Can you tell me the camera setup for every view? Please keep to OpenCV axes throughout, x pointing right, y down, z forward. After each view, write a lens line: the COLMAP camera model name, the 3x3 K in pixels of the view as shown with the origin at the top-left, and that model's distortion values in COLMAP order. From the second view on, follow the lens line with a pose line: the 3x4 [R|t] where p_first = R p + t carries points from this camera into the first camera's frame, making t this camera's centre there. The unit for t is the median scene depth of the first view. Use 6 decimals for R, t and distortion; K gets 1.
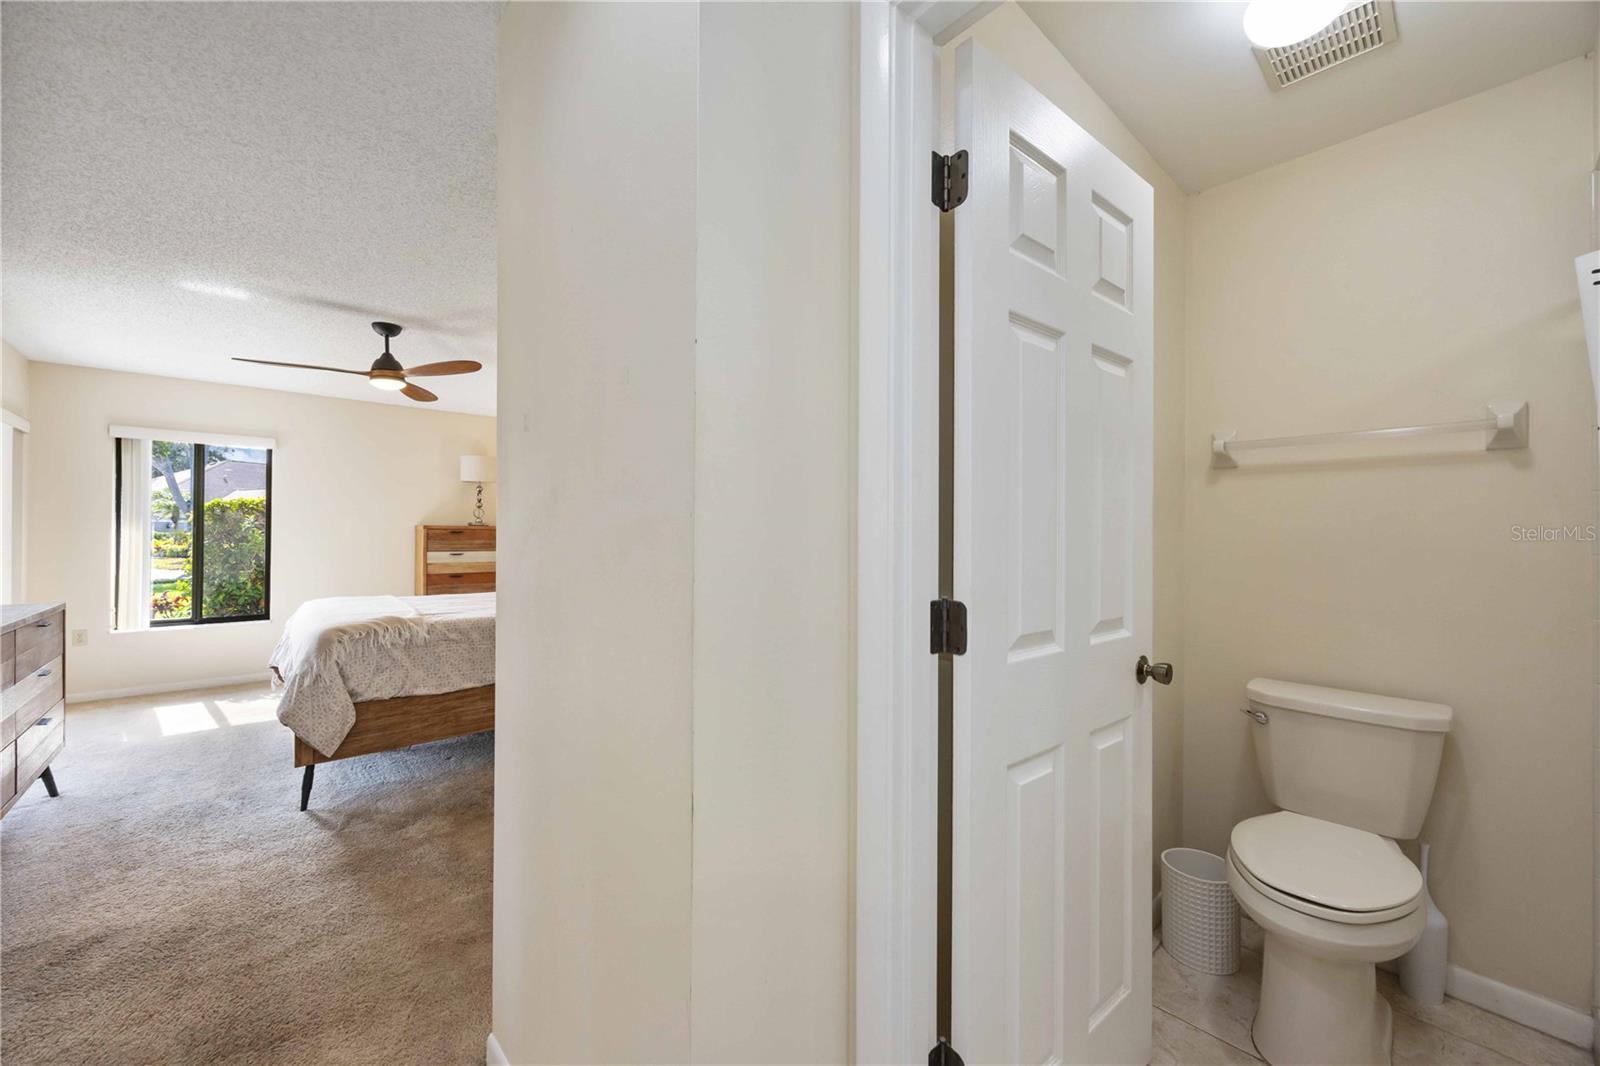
lens RADIAL K [[641.8, 0, 827.3], [0, 641.8, 535.9], [0, 0, 1]] dist [-0.000216, 0.000102]
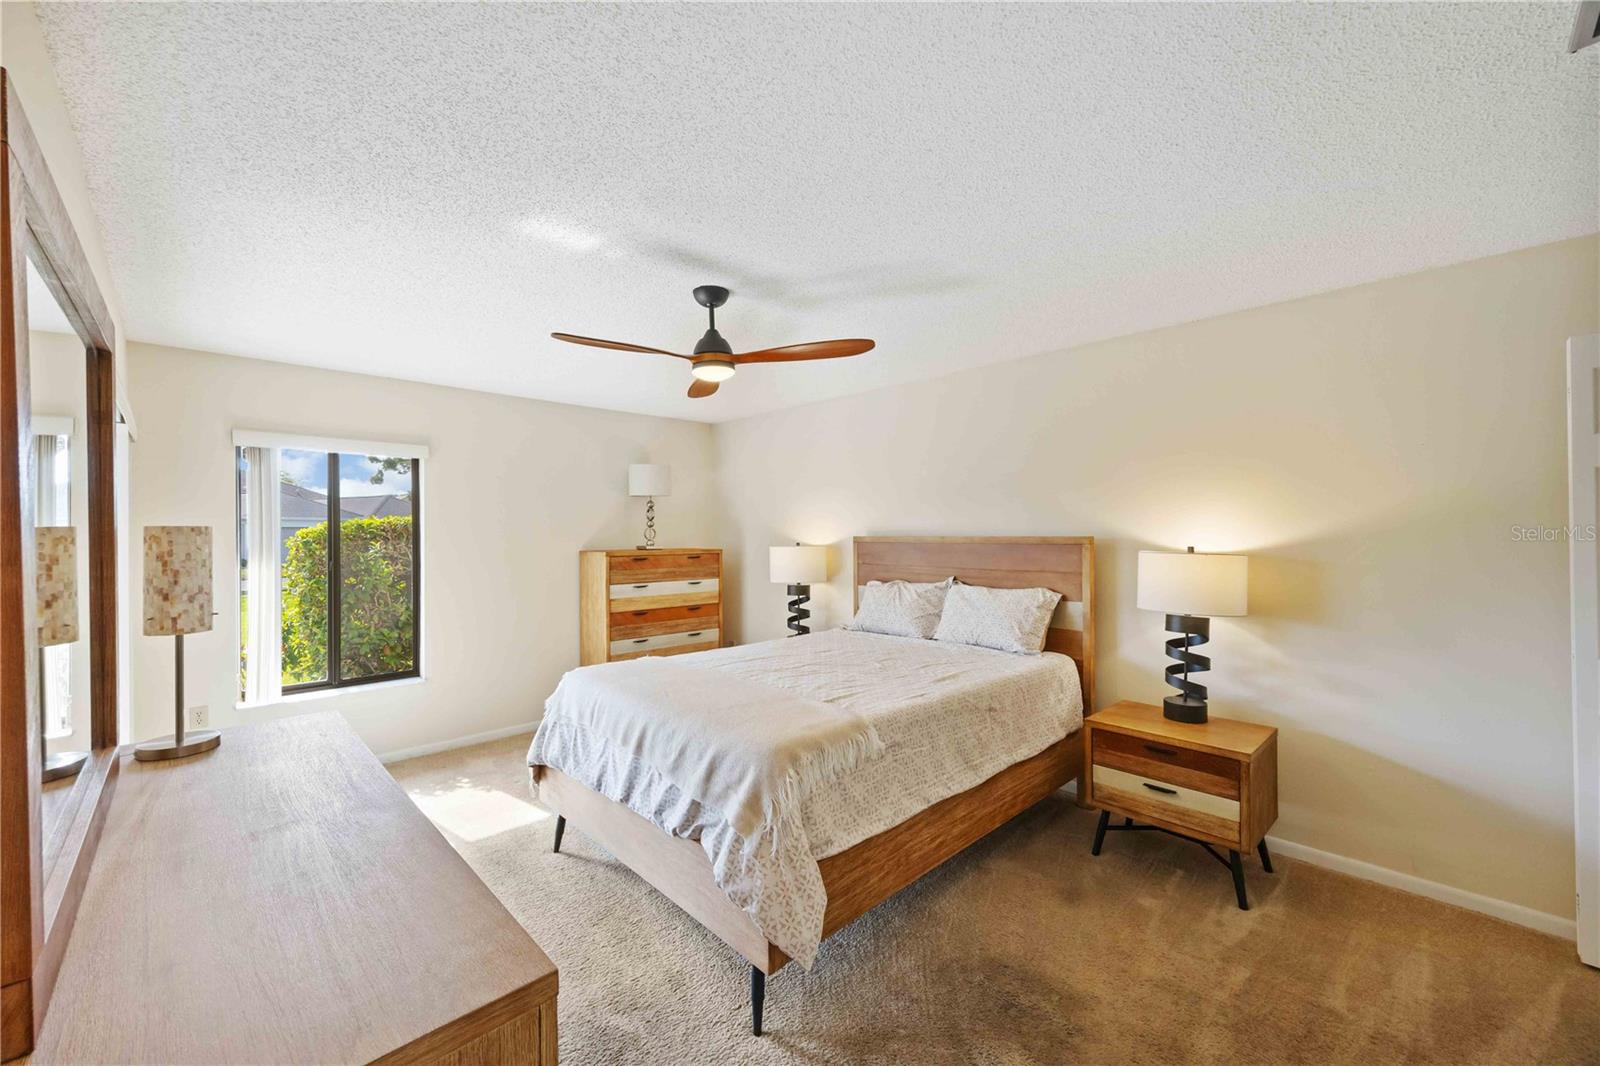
lens RADIAL K [[641.8, 0, 827.3], [0, 641.8, 535.9], [0, 0, 1]] dist [-0.000216, 0.000102]
pose [[0.998279, -0.011220, 0.057554, -0.431898], [0.011027, 0.999932, 0.003663, -0.040048], [-0.057591, -0.003023, 0.998336, 0.197037]]
